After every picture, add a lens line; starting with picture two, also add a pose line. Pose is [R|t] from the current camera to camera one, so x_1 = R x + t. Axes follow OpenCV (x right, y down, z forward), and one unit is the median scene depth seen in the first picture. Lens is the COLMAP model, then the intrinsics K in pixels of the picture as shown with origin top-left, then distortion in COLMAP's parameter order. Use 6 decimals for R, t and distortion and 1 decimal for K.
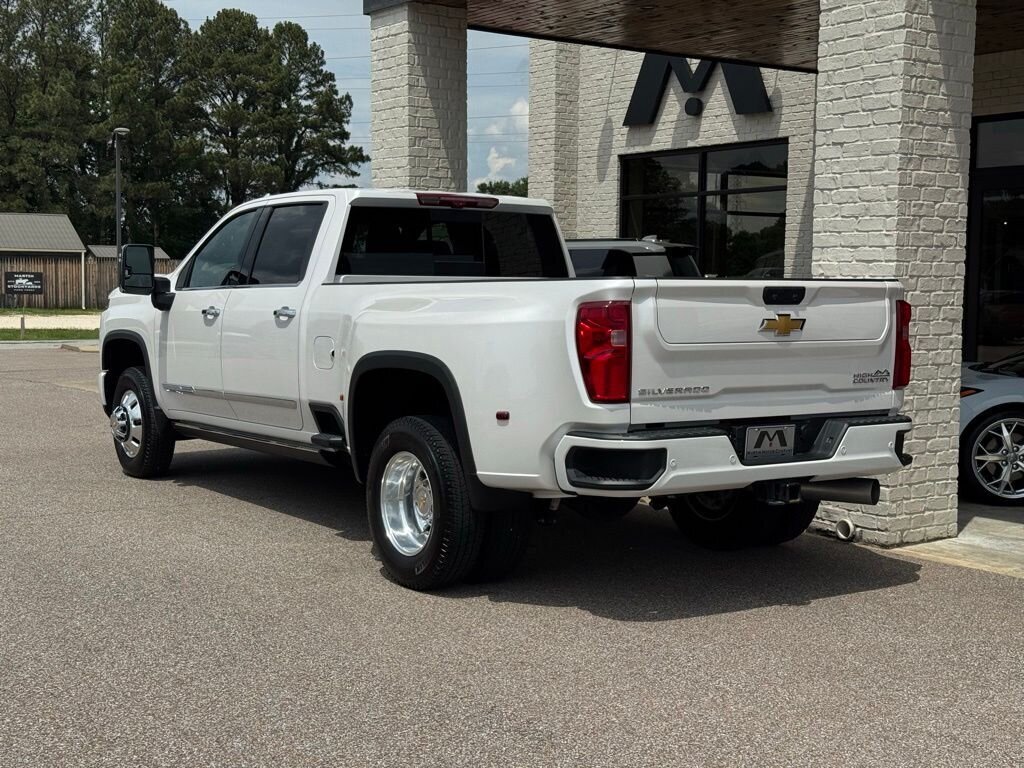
lens RADIAL K [[1423.9, 0, 503.7], [0, 1423.9, 384.9], [0, 0, 1]] dist [0.136997, 0.000000]
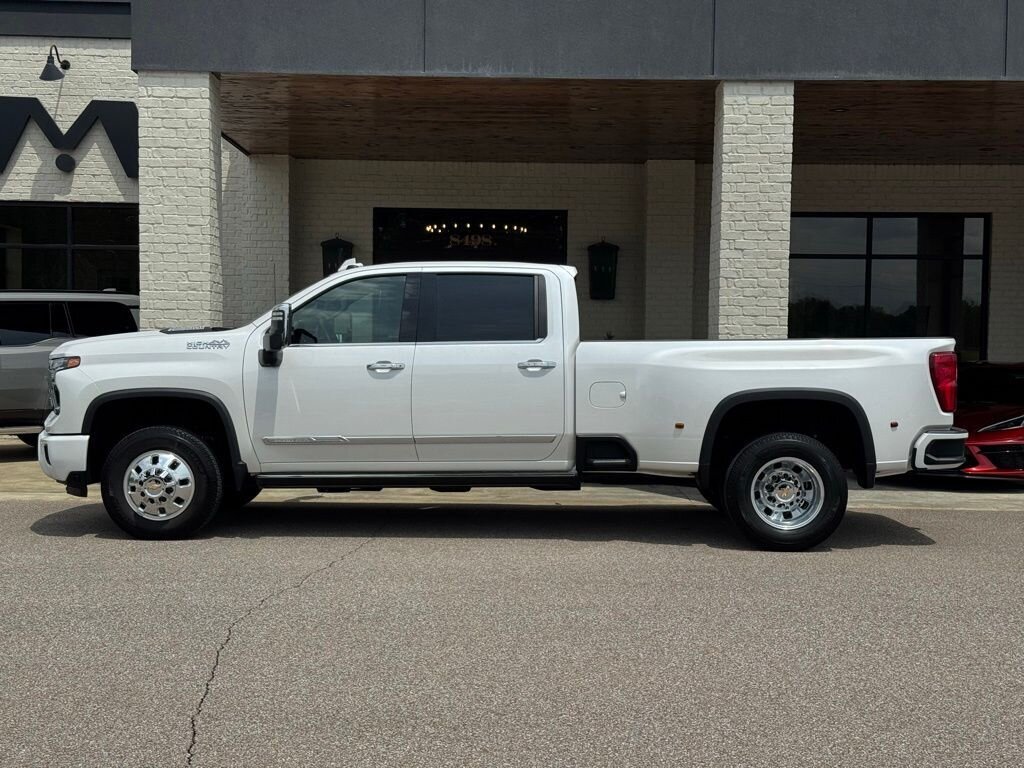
lens RADIAL K [[1423.9, 0, 511.9], [0, 1423.9, 387.4], [0, 0, 1]] dist [0.136997, 0.000000]
pose [[0.574372, -0.031130, 0.818002, -1.167944], [0.055342, 0.998467, -0.000861, -0.031570], [-0.816721, 0.045764, 0.575215, 0.322191]]
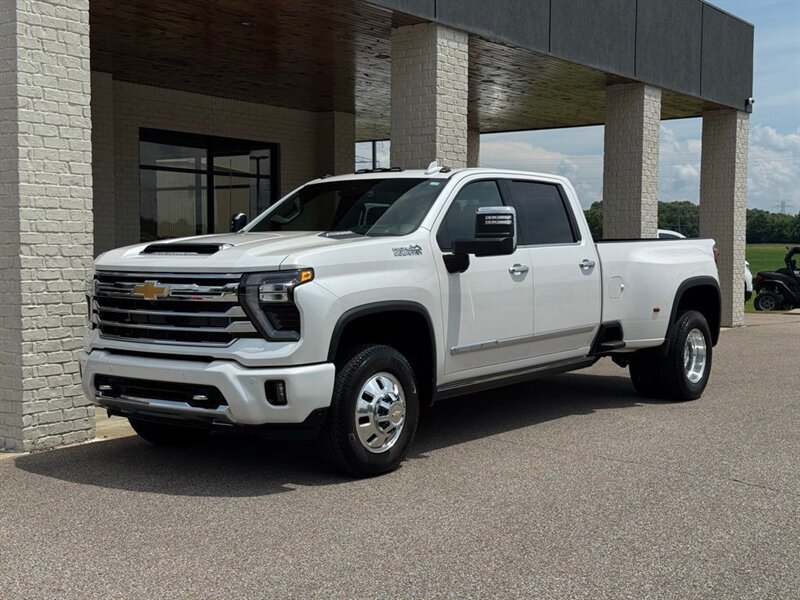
lens RADIAL K [[1112.4, 0, 397.6], [0, 1112.4, 295.0], [0, 0, 1]] dist [0.136997, 0.000000]
pose [[-0.324215, -0.051413, 0.944585, -1.125192], [0.066687, 0.994796, 0.077035, -0.116856], [-0.943630, 0.087968, -0.319099, 1.532950]]
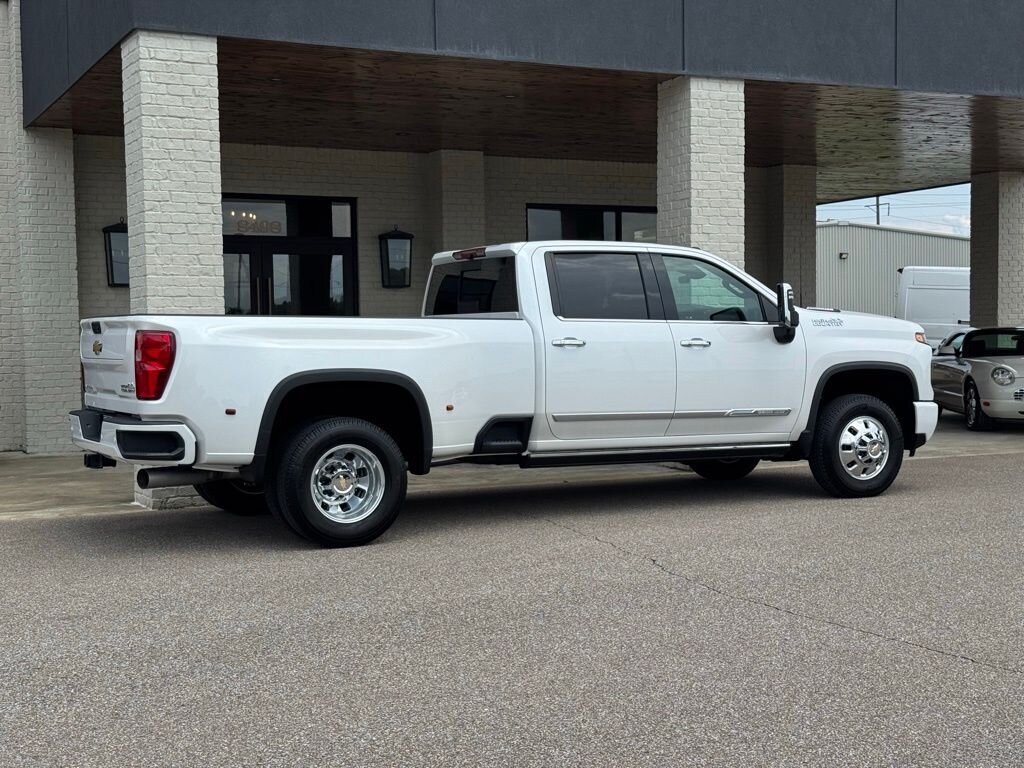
lens RADIAL K [[1423.9, 0, 514.0], [0, 1423.9, 386.5], [0, 0, 1]] dist [0.136997, 0.000000]
pose [[0.157830, -0.046517, 0.986370, -1.441229], [0.091368, 0.995293, 0.032318, -0.064946], [-0.983230, 0.085022, 0.161337, 0.965231]]
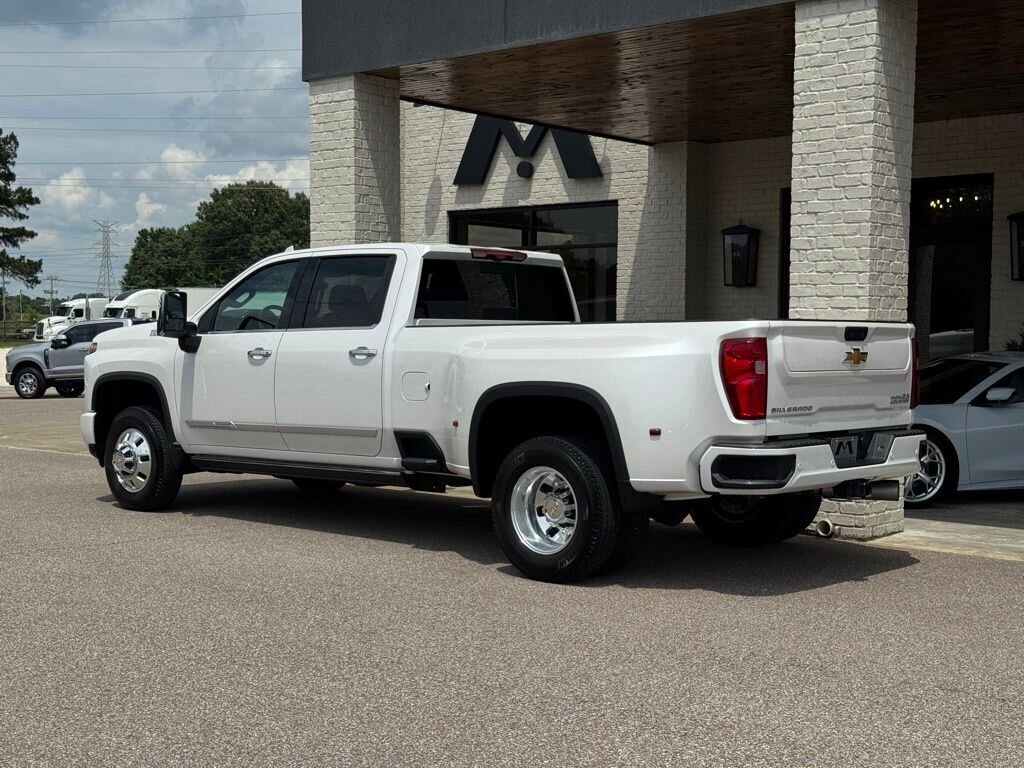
lens RADIAL K [[1423.9, 0, 508.2], [0, 1423.9, 387.4], [0, 0, 1]] dist [0.136997, 0.000000]
pose [[0.970778, -0.010291, 0.239759, -0.314294], [0.018123, 0.999371, -0.030483, 0.013848], [-0.239294, 0.033937, 0.970354, -0.120421]]
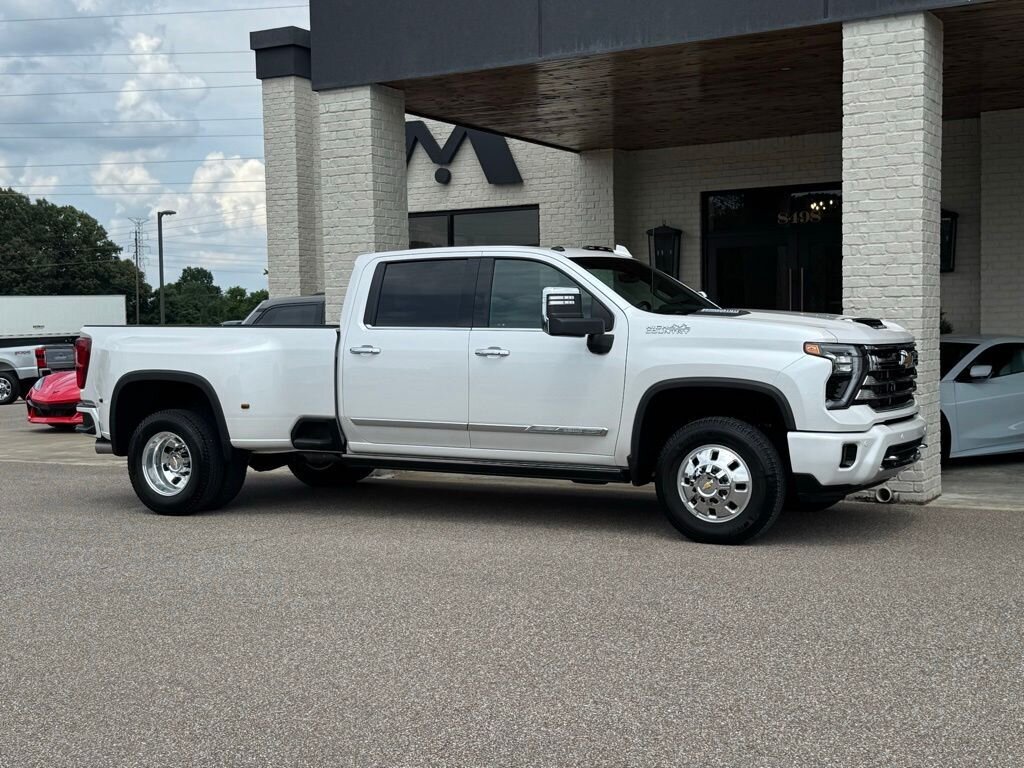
lens RADIAL K [[1360.2, 0, 503.3], [0, 1360.2, 386.4], [0, 0, 1]] dist [0.131997, 0.000000]
pose [[0.909349, -0.042095, 0.413900, -0.623240], [0.056393, 0.998158, -0.022380, 0.007502], [-0.412195, 0.043692, 0.910047, -0.036678]]
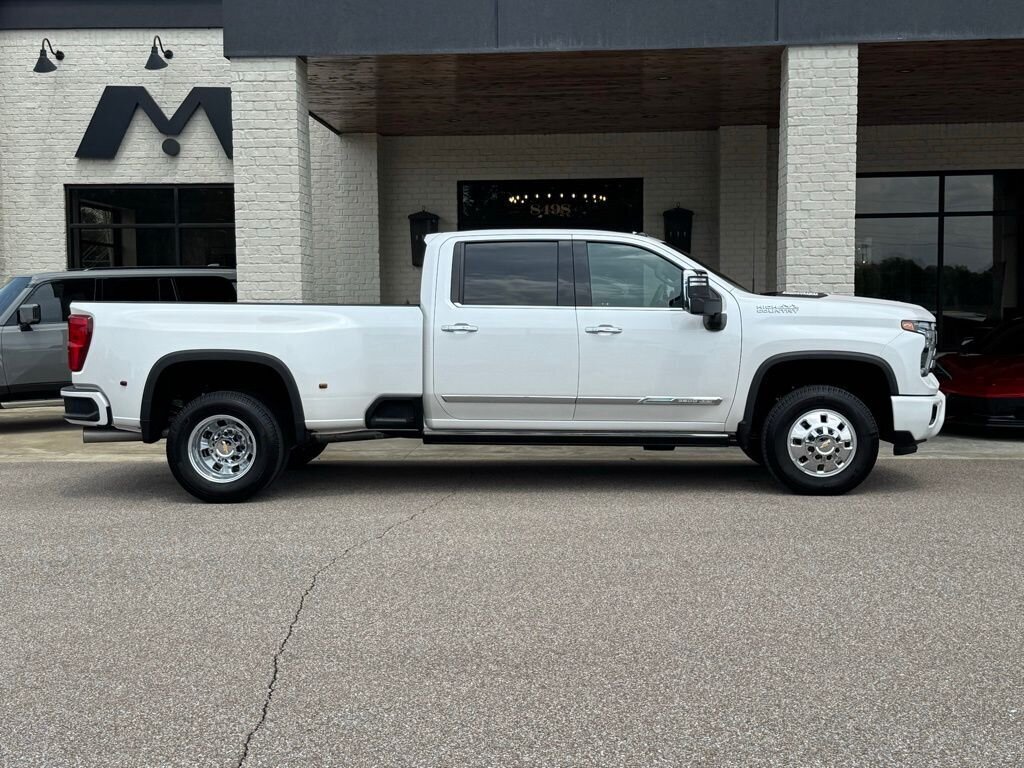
lens RADIAL K [[1360.2, 0, 510.5], [0, 1360.2, 383.9], [0, 0, 1]] dist [0.131997, 0.000000]
pose [[0.628564, -0.060469, 0.775404, -1.160122], [0.073911, 0.997105, 0.017844, -0.026895], [-0.774238, 0.046095, 0.631214, 0.303334]]
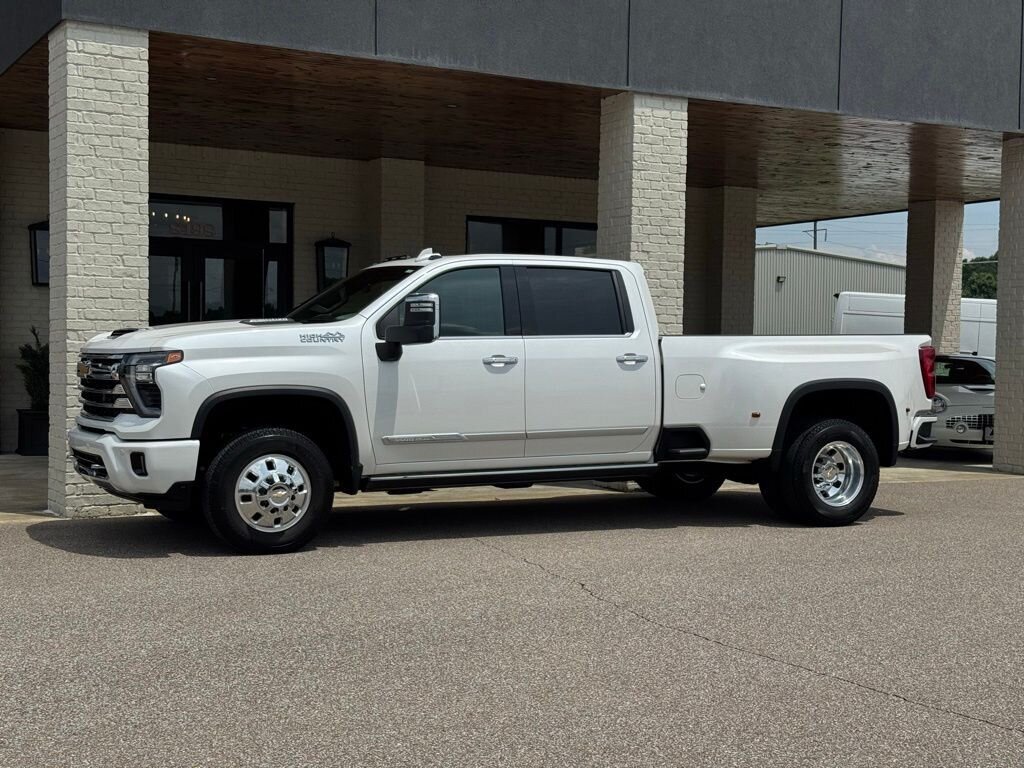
lens RADIAL K [[1423.9, 0, 511.9], [0, 1423.9, 384.4], [0, 0, 1]] dist [0.136997, 0.000000]
pose [[0.117549, -0.031805, 0.992558, -1.410591], [0.061564, 0.997798, 0.024682, -0.065490], [-0.991157, 0.058204, 0.119248, 0.964547]]
